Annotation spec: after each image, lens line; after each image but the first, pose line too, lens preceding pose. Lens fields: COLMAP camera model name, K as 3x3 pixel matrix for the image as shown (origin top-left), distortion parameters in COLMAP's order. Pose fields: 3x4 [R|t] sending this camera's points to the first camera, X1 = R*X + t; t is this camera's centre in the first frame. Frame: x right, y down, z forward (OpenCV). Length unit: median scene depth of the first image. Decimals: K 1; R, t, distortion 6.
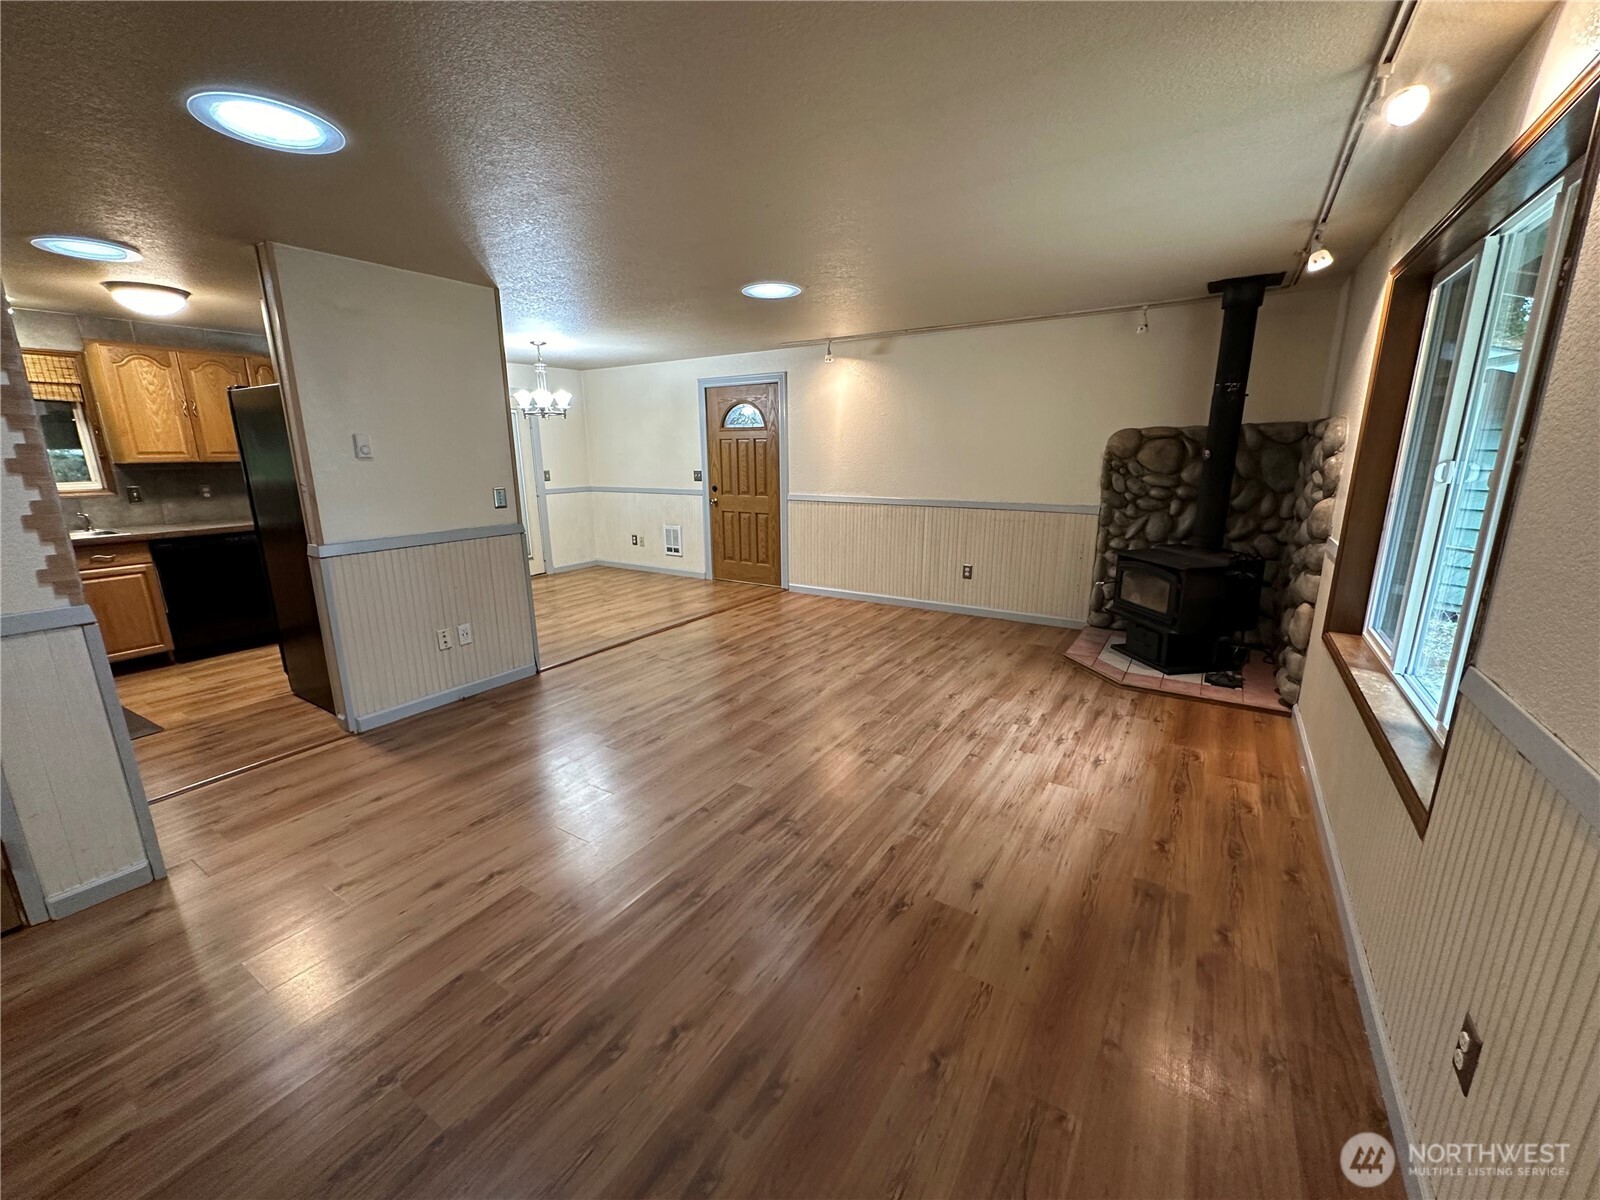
lens RADIAL K [[638.4, 0, 800.5], [0, 638.4, 601.2], [0, 0, 1]] dist [-0.005008, 0.001722]
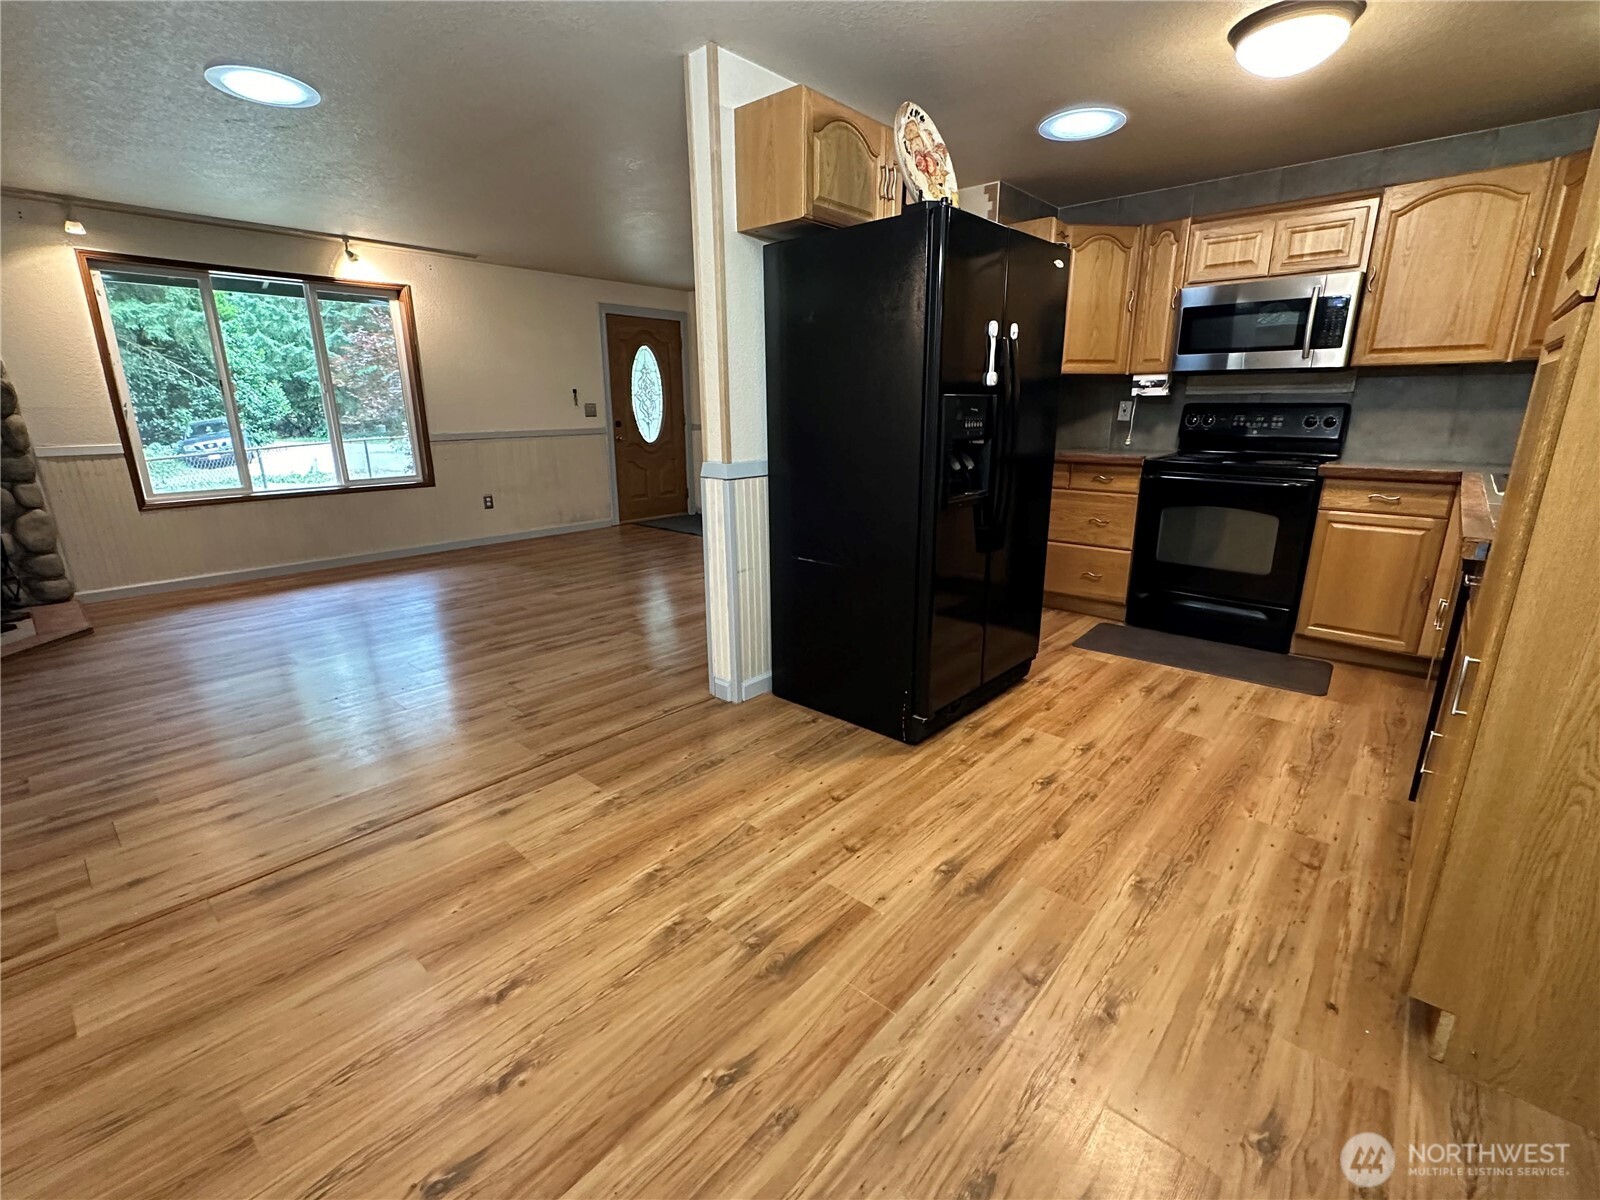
lens RADIAL K [[714.4, 0, 802.3], [0, 714.4, 602.2], [0, 0, 1]] dist [-0.003539, 0.000489]
pose [[-0.987860, -0.028543, 0.152700, -0.702800], [0.049262, 0.874683, 0.482186, -0.365581], [-0.147327, 0.483855, -0.862658, 1.812441]]
